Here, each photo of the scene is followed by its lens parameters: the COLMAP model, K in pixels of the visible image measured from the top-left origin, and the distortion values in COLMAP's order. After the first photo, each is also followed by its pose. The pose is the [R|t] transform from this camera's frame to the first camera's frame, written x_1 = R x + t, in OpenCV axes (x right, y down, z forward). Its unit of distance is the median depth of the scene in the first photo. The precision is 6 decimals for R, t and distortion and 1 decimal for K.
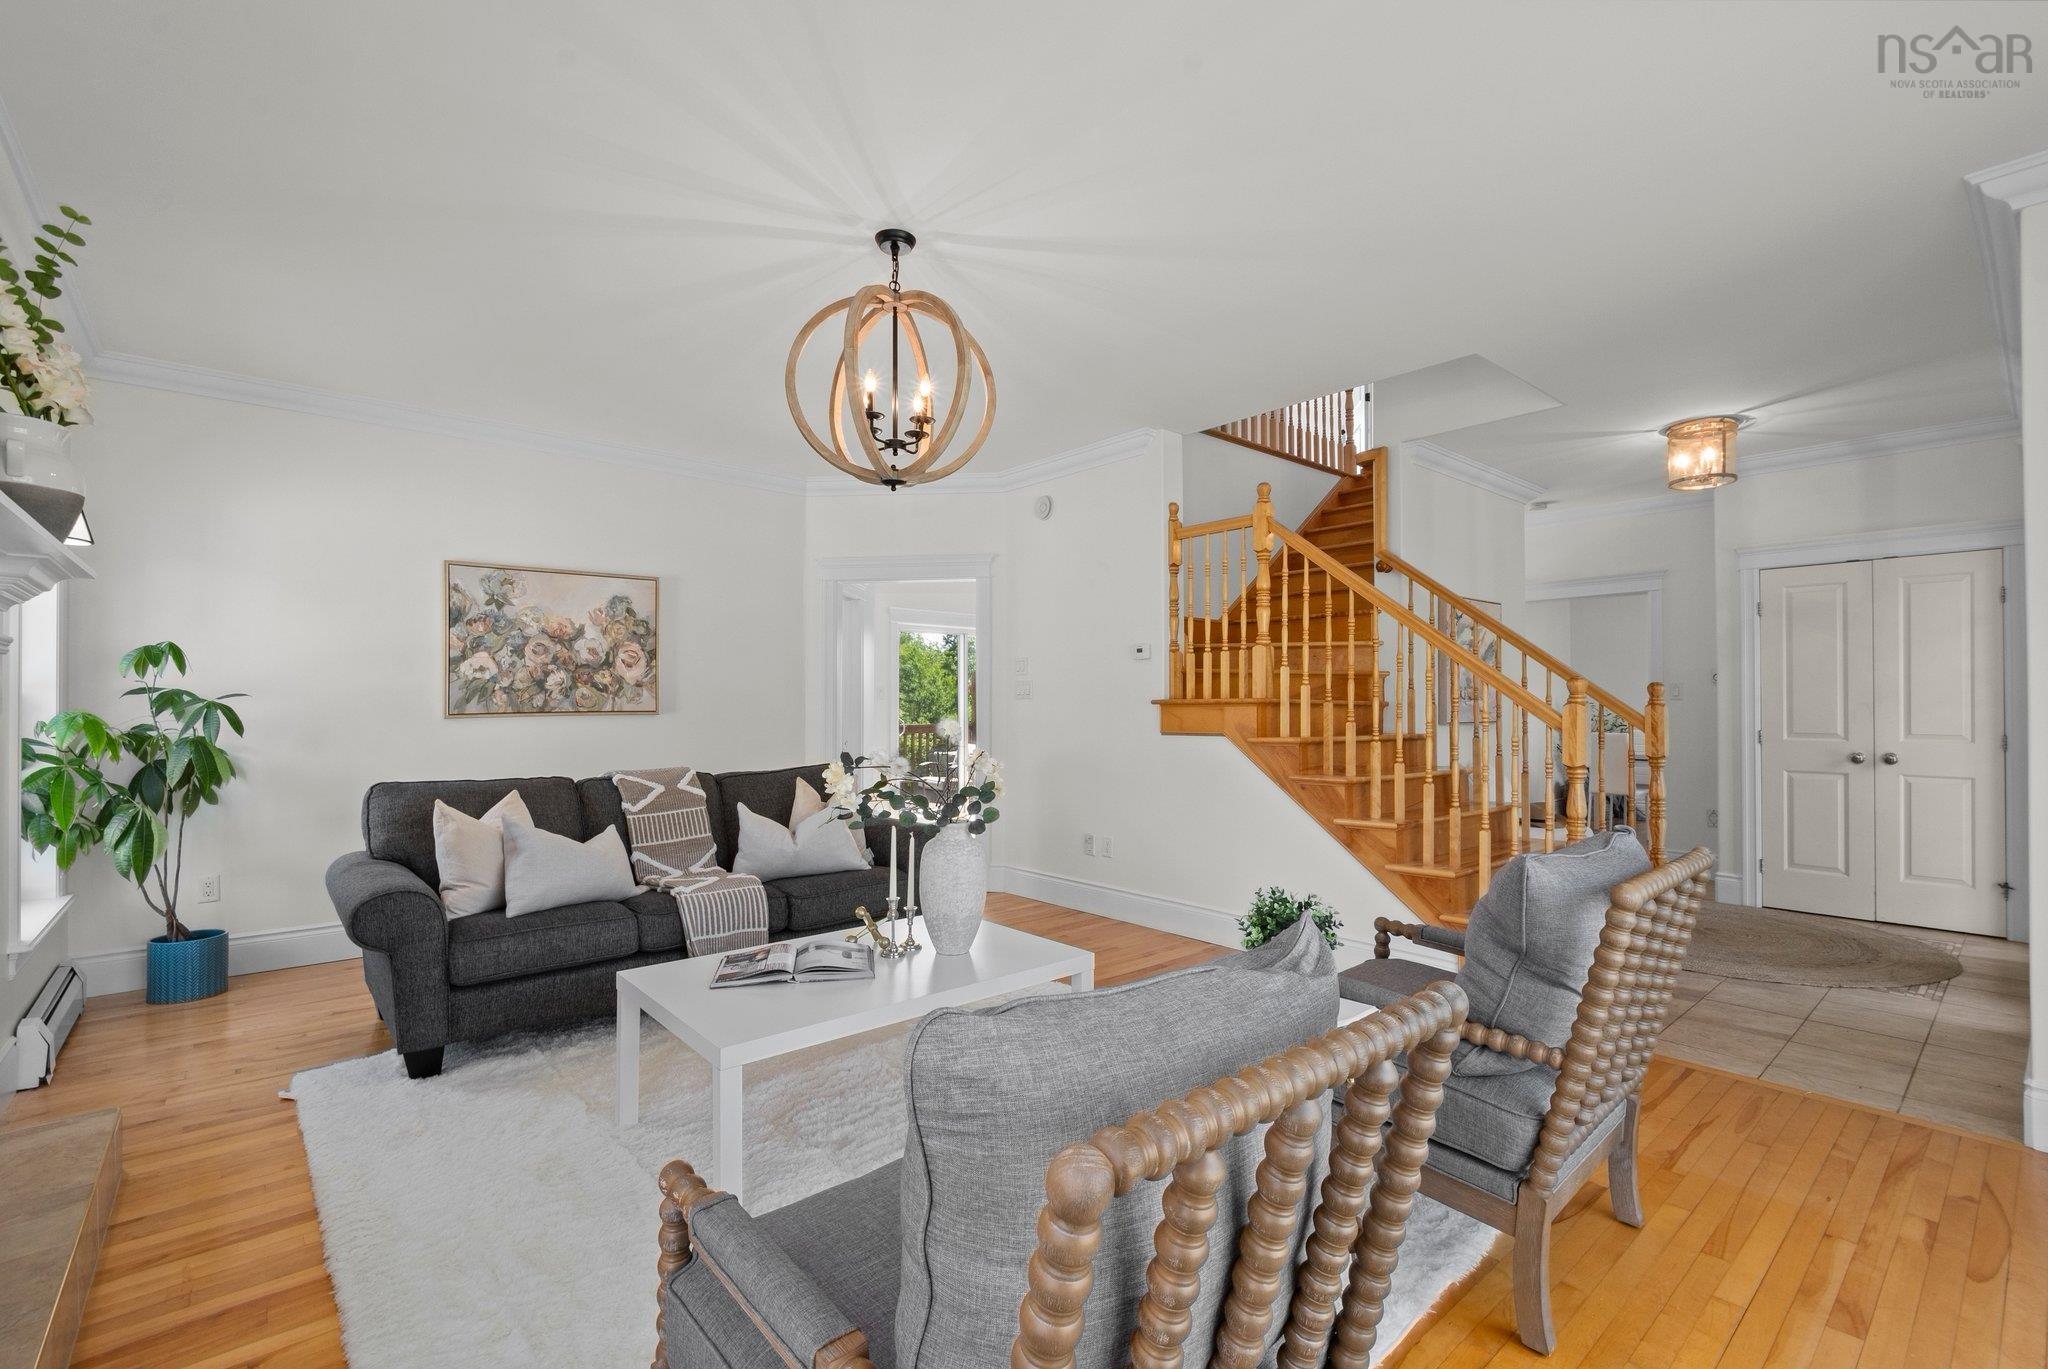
lens RADIAL K [[907.7, 0, 1032.7], [0, 907.7, 686.5], [0, 0, 1]] dist [-0.000810, -0.000405]
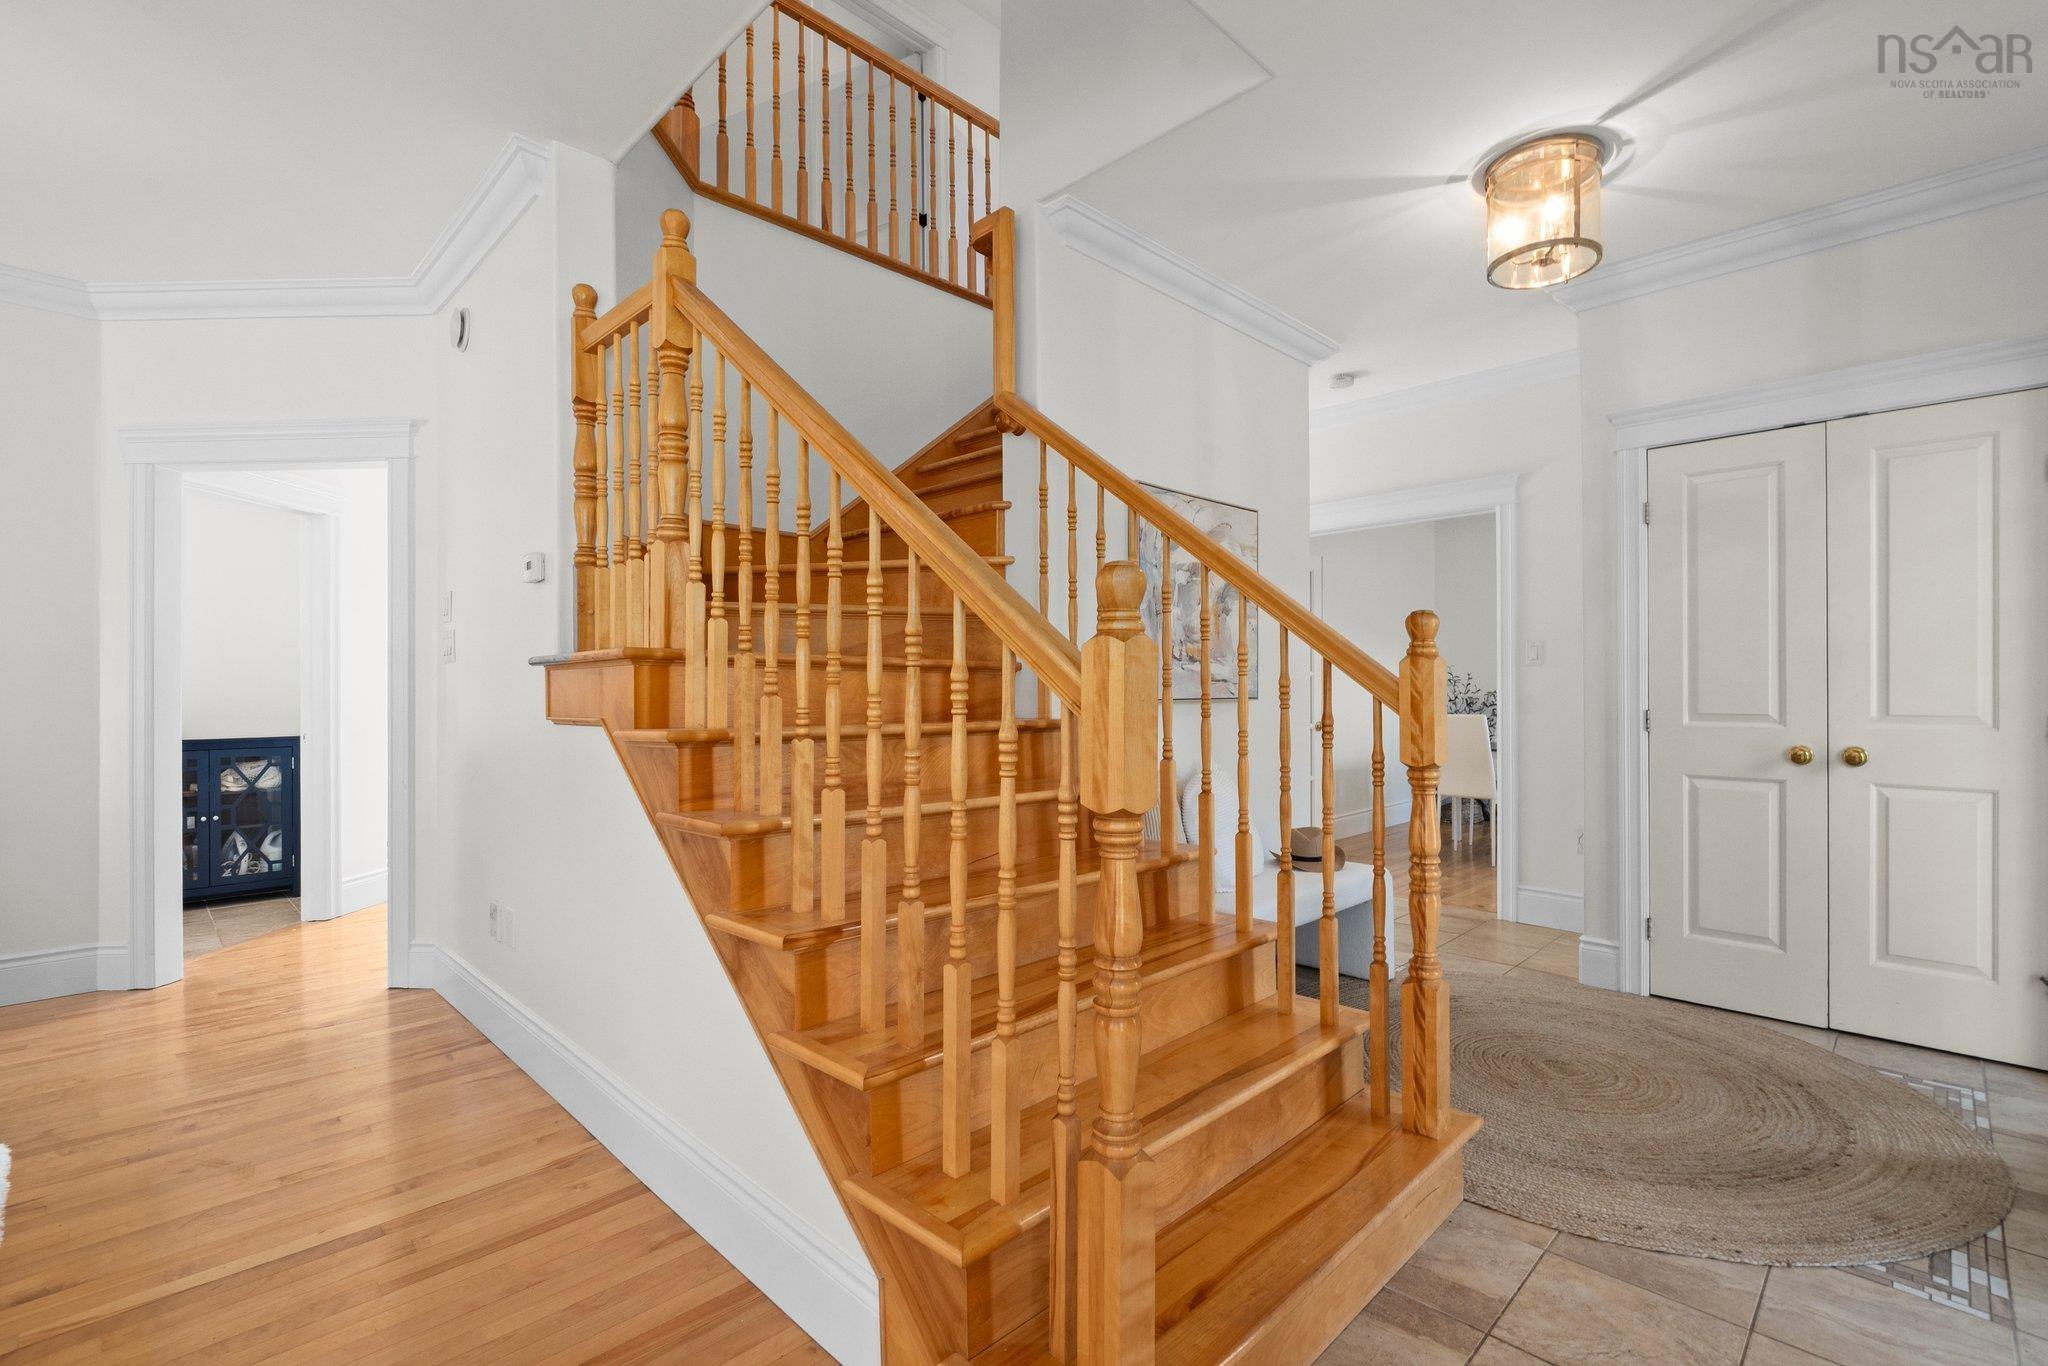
lens RADIAL K [[926.0, 0, 1021.2], [0, 926.0, 675.3], [0, 0, 1]] dist [0.001377, -0.000499]
pose [[0.998055, -0.002476, 0.062292, 0.372878], [0.001978, 0.999966, 0.008060, 0.021161], [-0.062310, -0.007921, 0.998025, 0.438816]]
